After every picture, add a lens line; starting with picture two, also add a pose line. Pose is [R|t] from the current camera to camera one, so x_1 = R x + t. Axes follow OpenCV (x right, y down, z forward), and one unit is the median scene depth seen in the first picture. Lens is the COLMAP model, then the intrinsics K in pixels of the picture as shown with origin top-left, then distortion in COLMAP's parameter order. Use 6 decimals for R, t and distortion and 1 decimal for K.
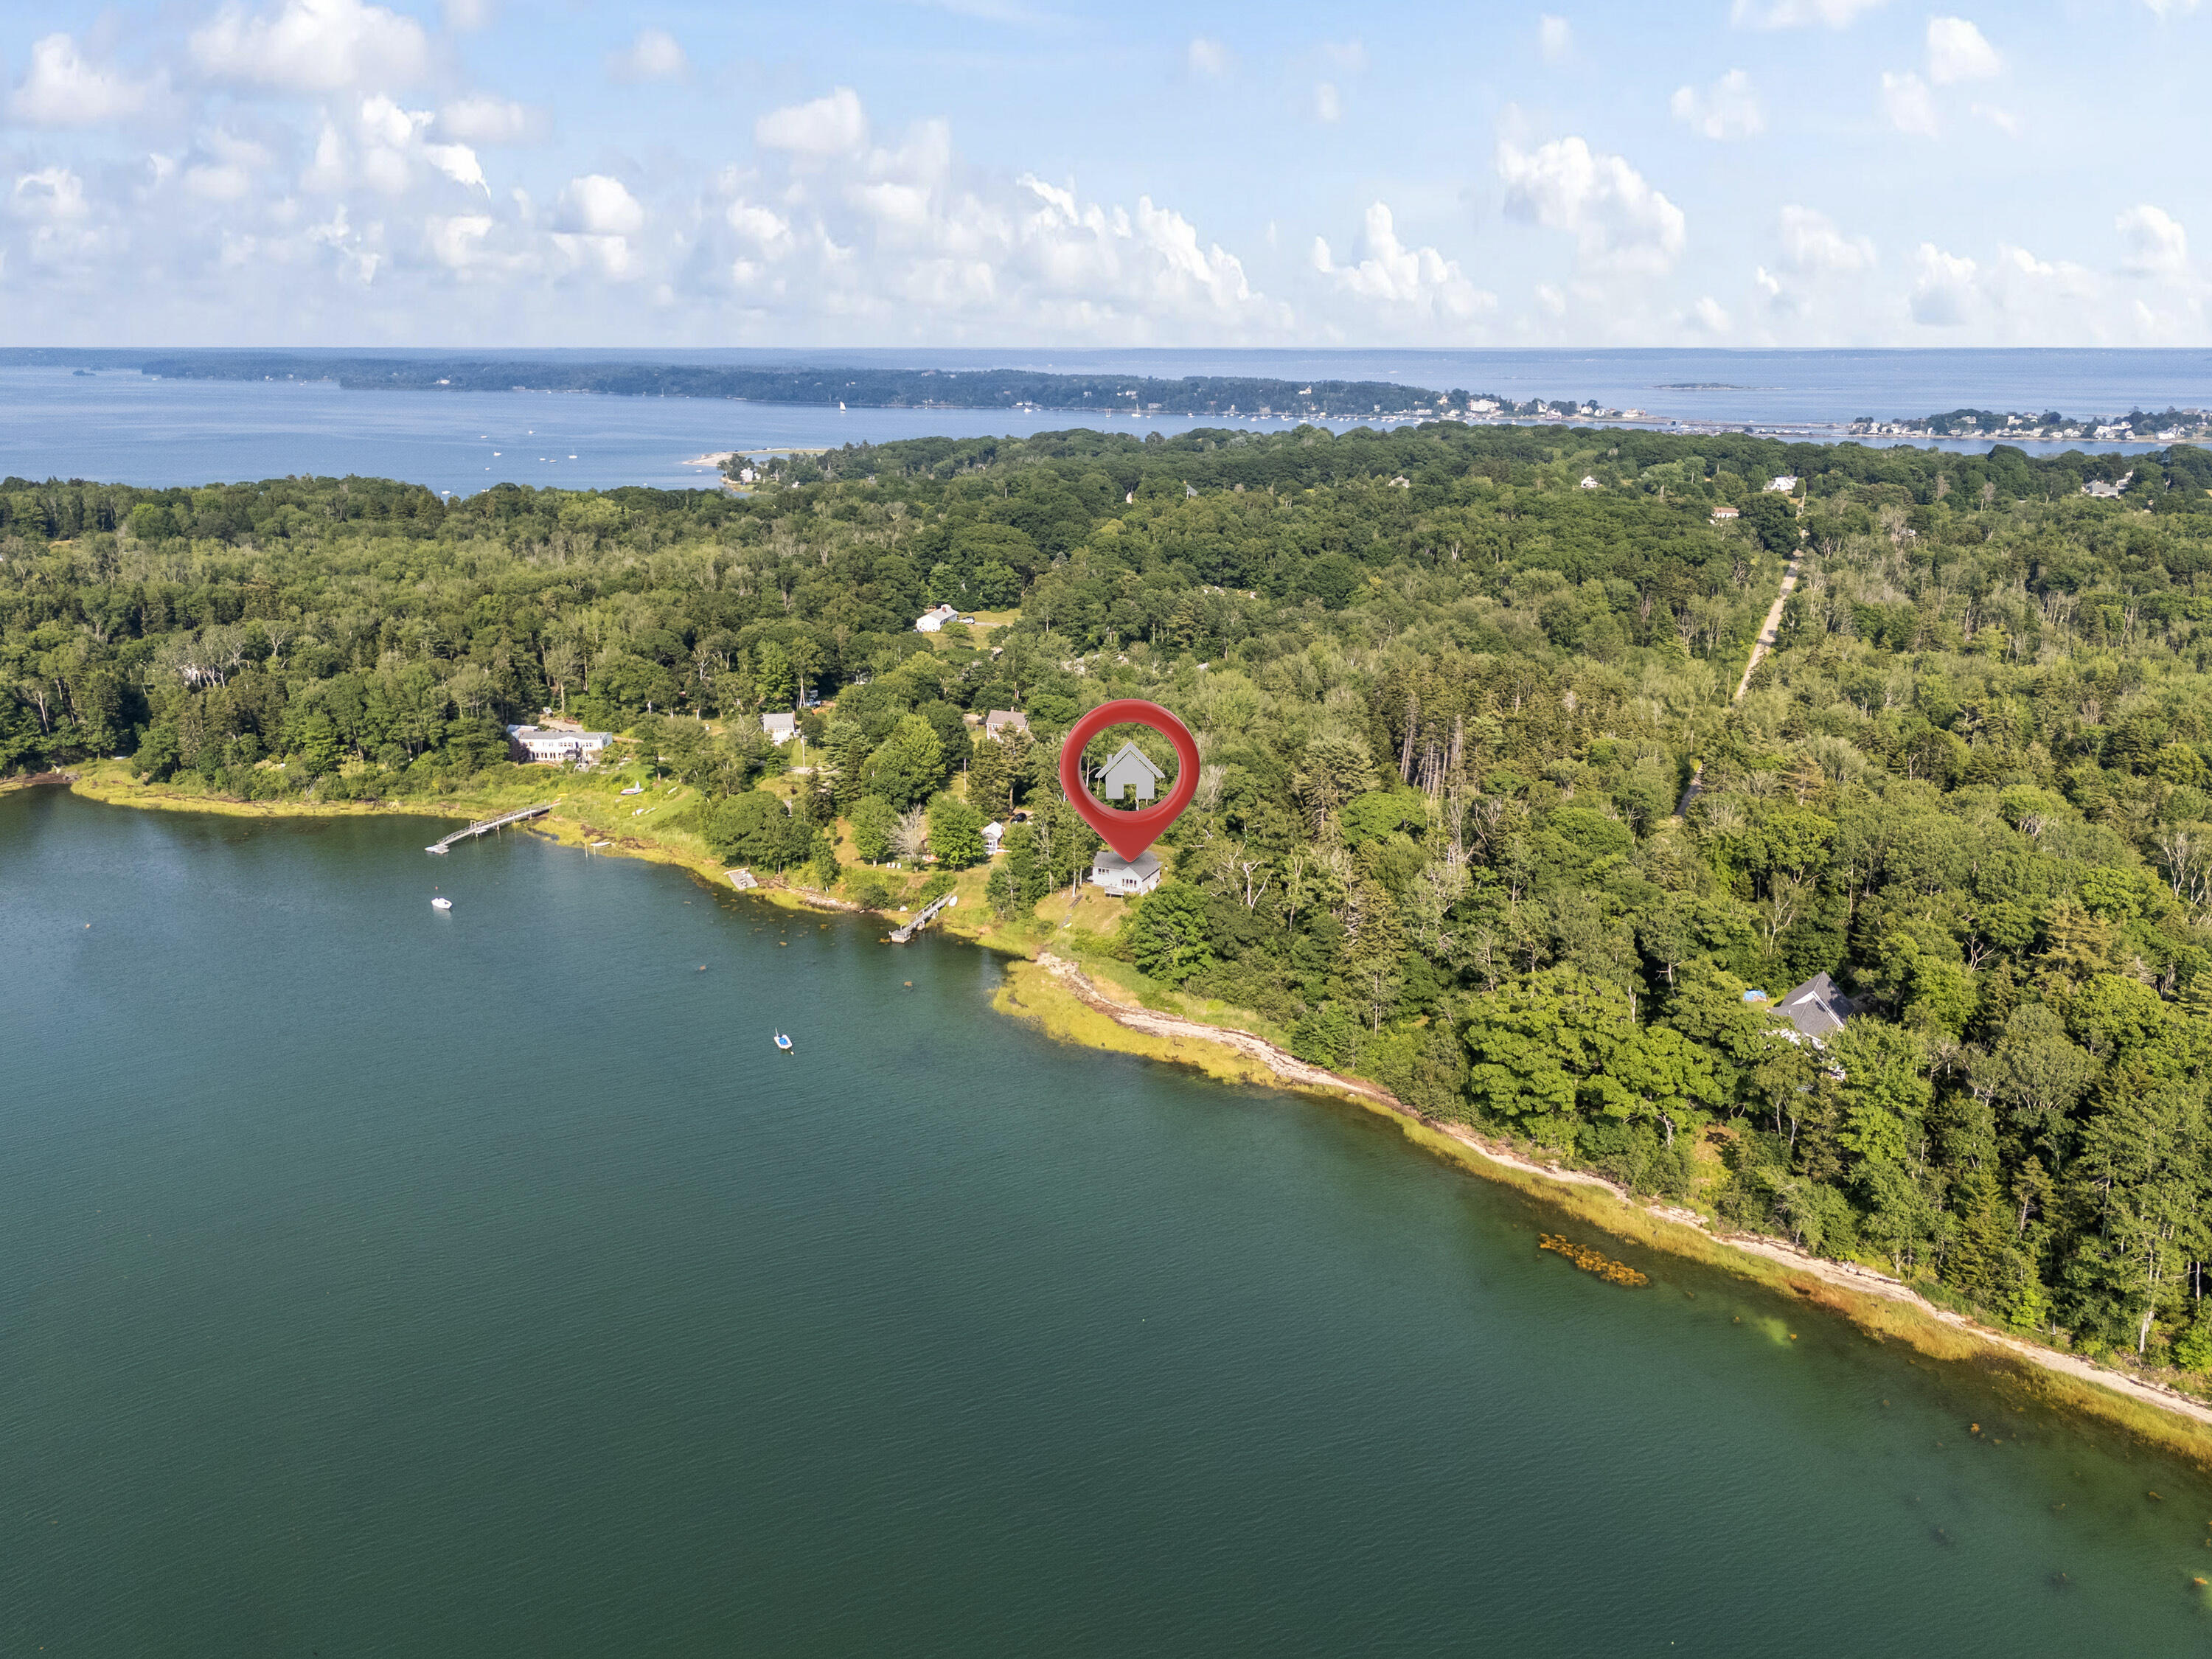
lens RADIAL K [[1618.5, 0, 1106.0], [0, 1618.5, 829.5], [0, 0, 1]] dist [0.029942, -0.003958]
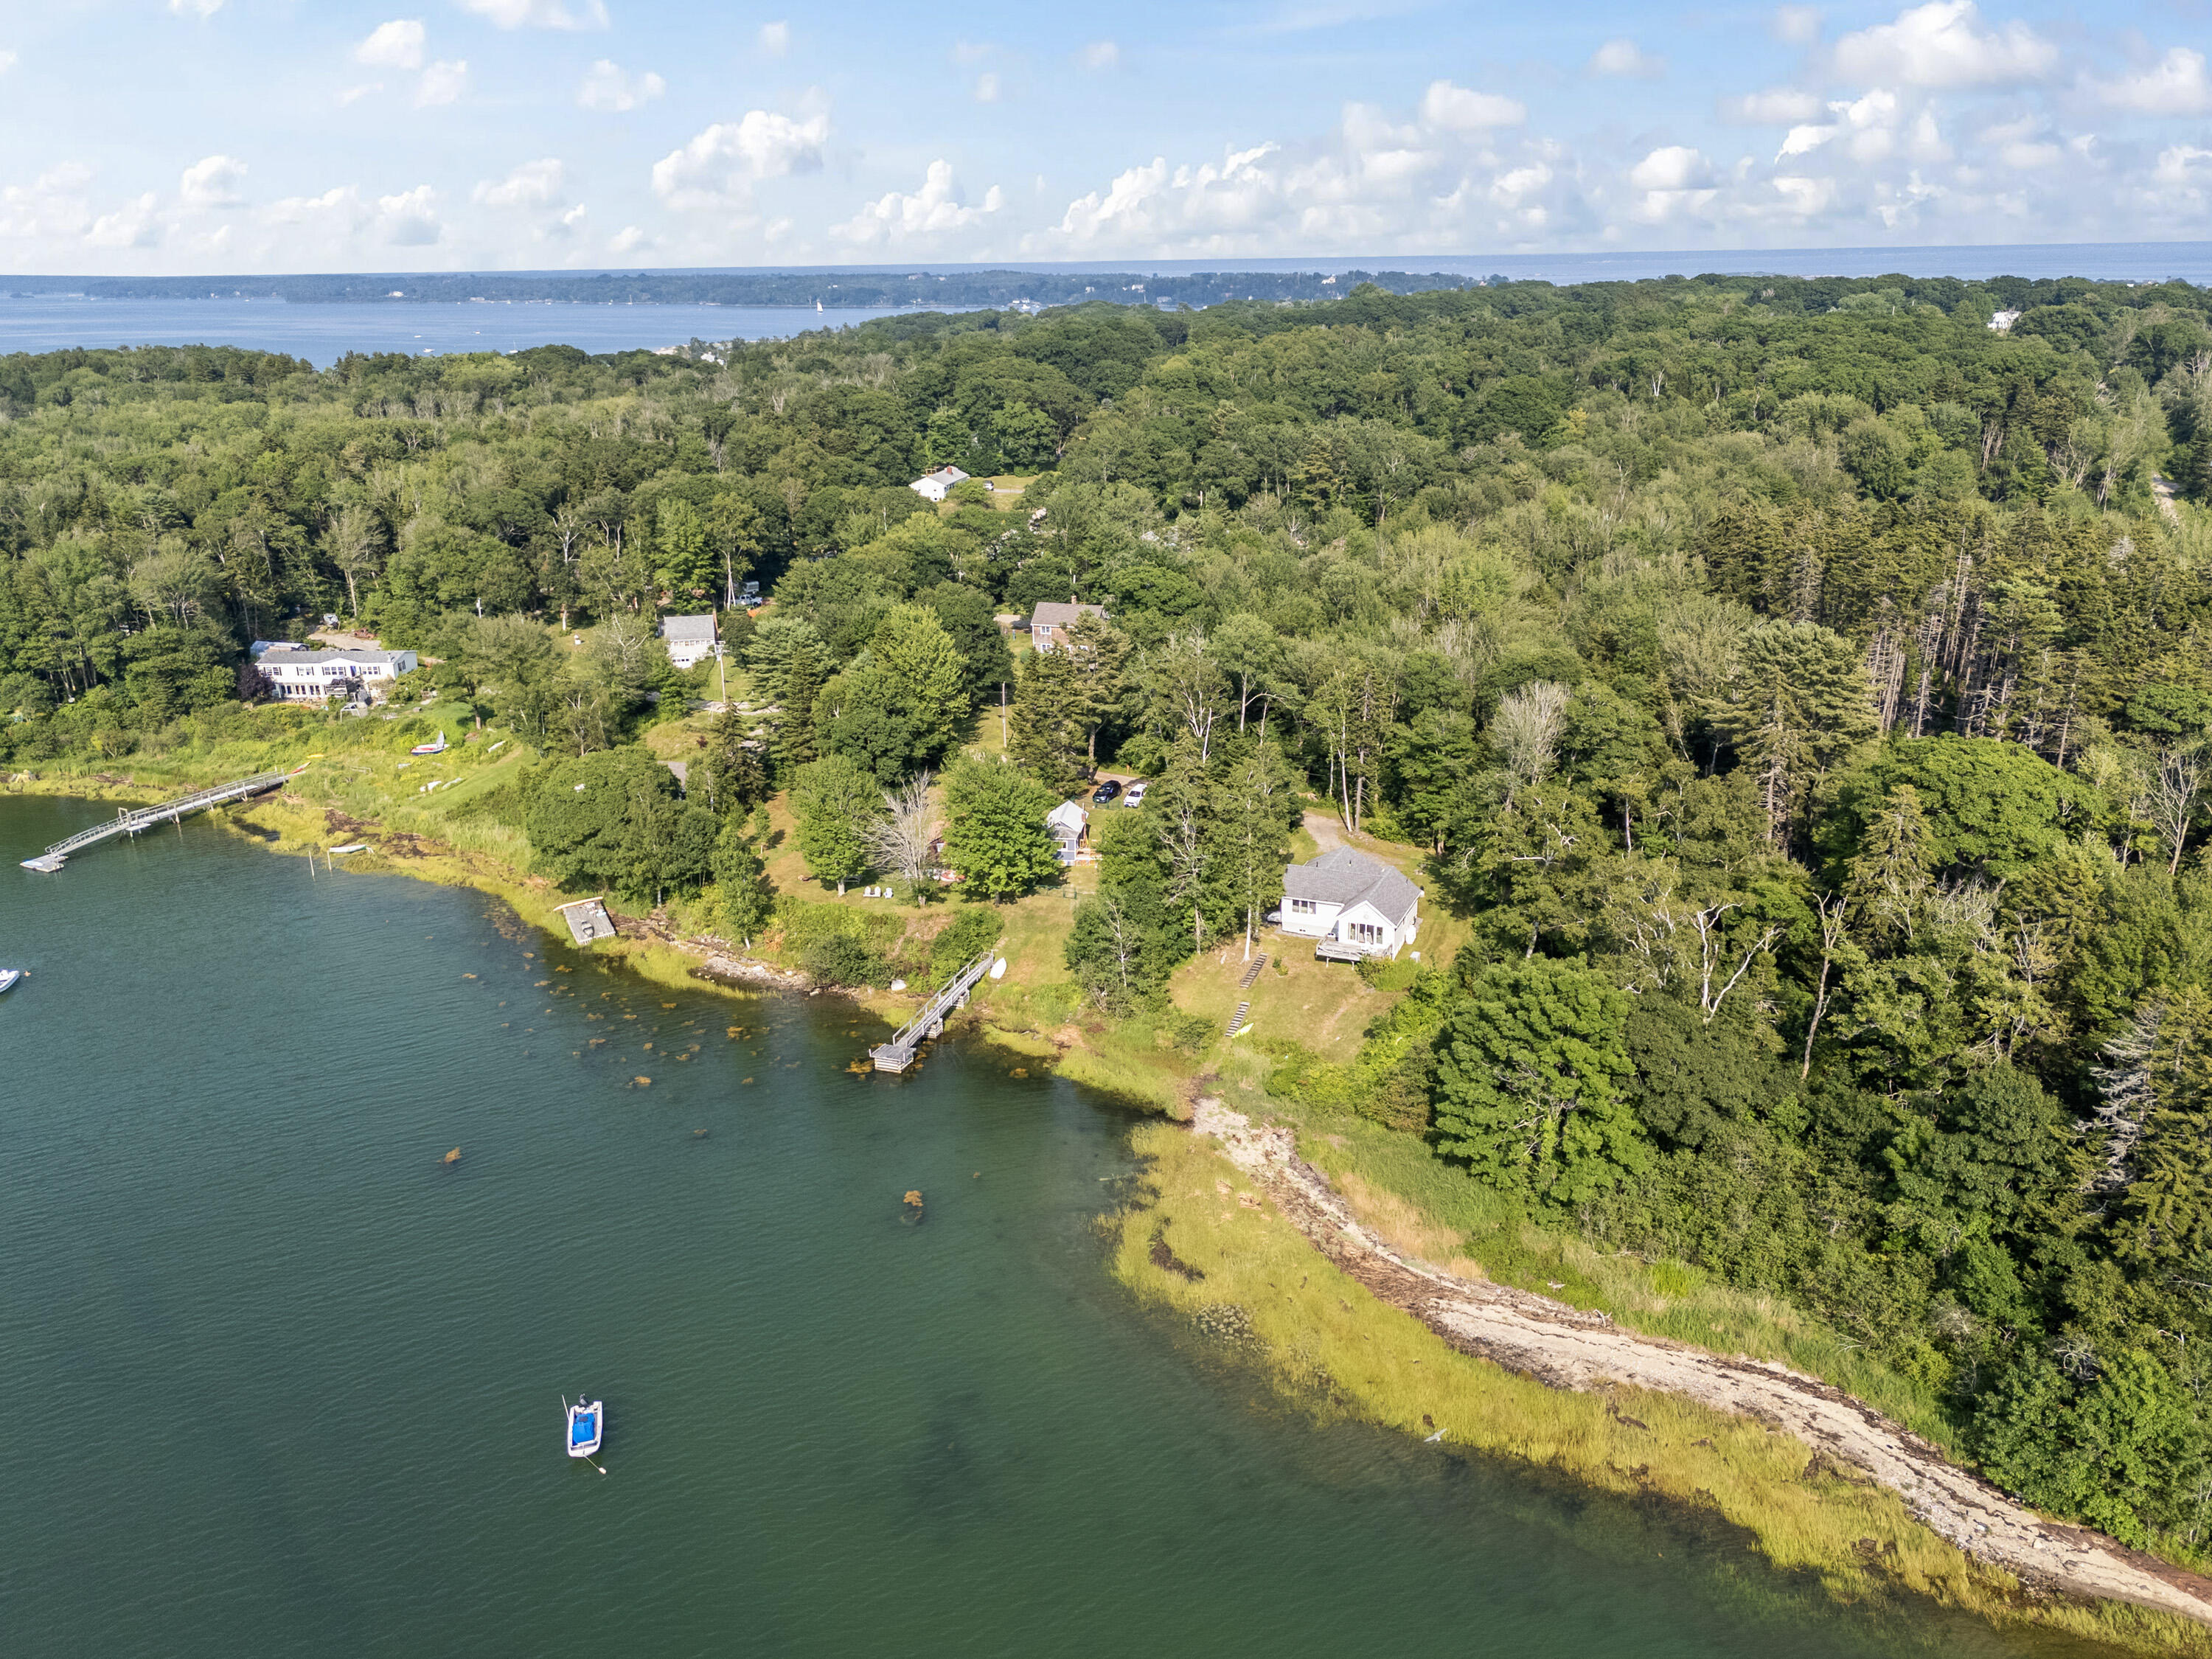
lens RADIAL K [[1618.5, 0, 1106.0], [0, 1618.5, 829.5], [0, 0, 1]] dist [0.029942, -0.003958]
pose [[0.999853, -0.017158, 0.000731, -0.053144], [0.017110, 0.998895, 0.043777, -0.016951], [-0.001481, -0.043758, 0.999041, 0.440192]]
